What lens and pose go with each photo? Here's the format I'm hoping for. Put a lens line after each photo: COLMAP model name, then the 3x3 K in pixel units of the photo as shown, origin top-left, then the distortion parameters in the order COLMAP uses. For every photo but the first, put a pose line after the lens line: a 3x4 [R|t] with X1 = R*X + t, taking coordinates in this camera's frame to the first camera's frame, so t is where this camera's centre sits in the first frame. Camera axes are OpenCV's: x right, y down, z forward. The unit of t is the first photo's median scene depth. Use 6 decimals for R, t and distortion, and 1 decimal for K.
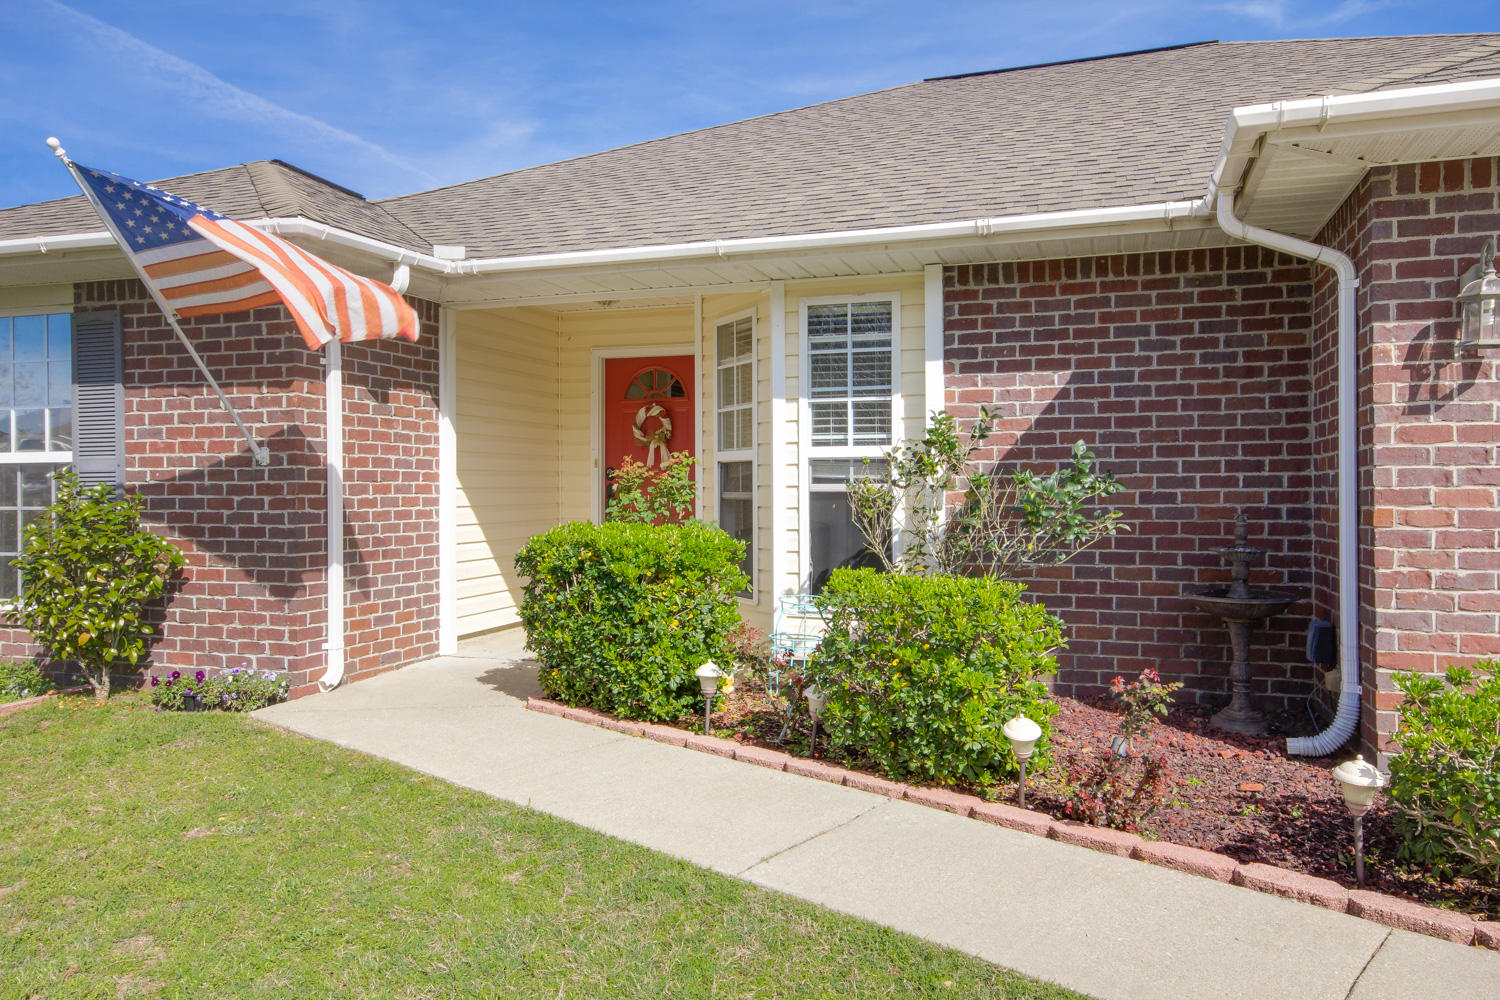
lens RADIAL K [[986.3, 0, 752.1], [0, 986.3, 493.5], [0, 0, 1]] dist [0.019616, 0.000705]
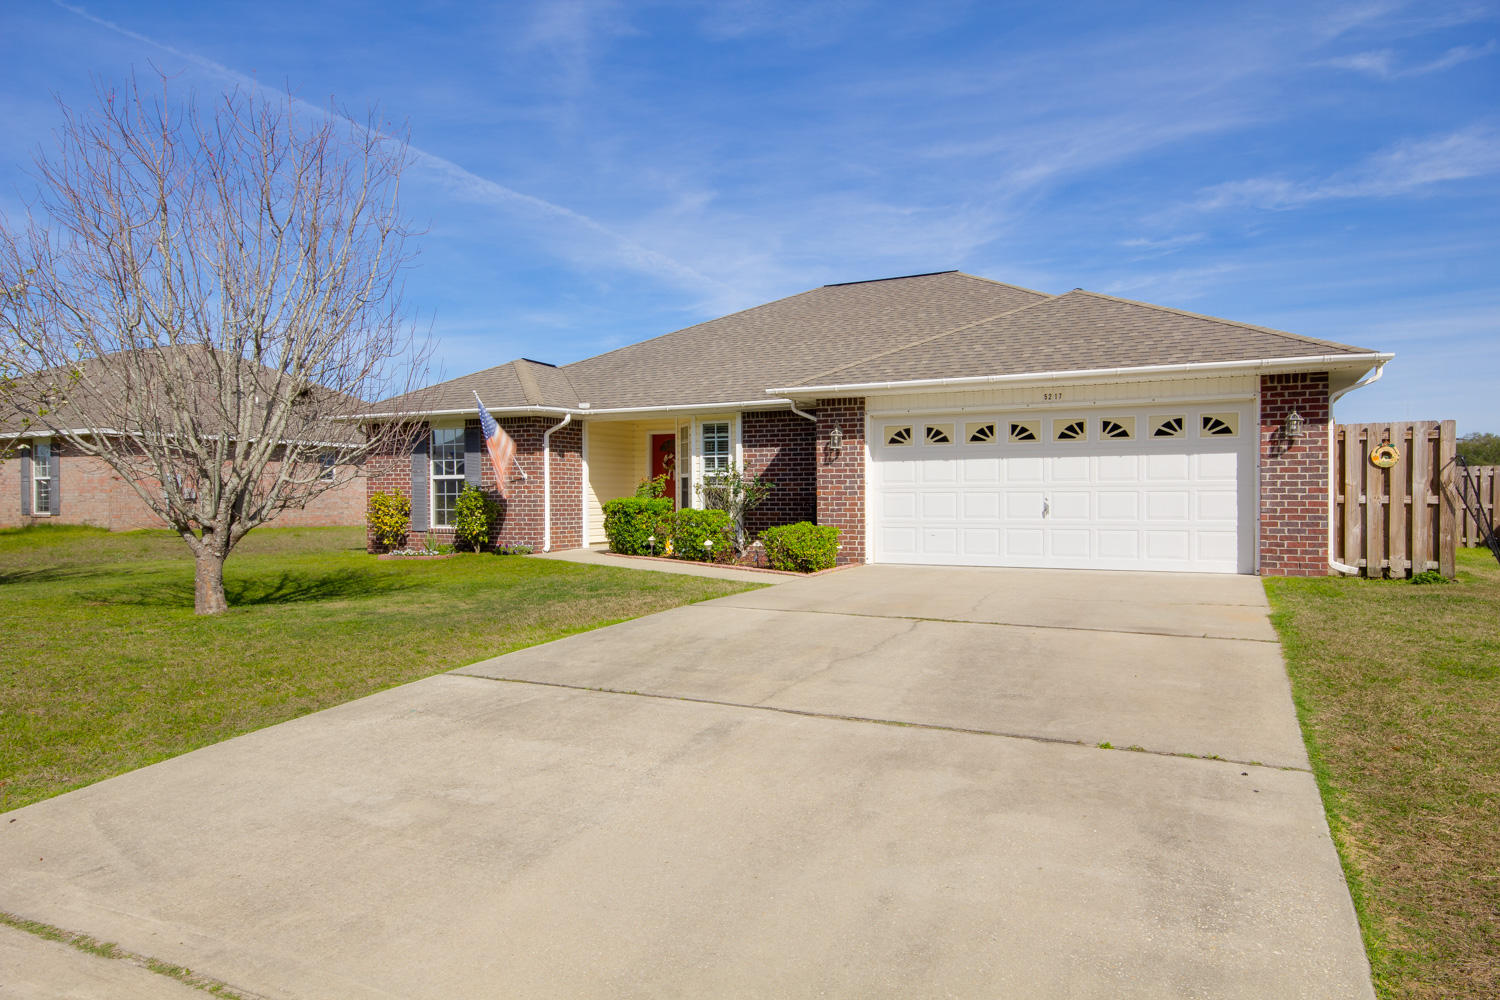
lens RADIAL K [[813.6, 0, 761.8], [0, 813.6, 506.5], [0, 0, 1]] dist [0.001997, 0.019403]
pose [[0.991914, 0.001421, -0.126907, 0.542218], [-0.000197, 0.999953, 0.009659, 0.030223], [0.126914, -0.009556, 0.991868, -1.376337]]
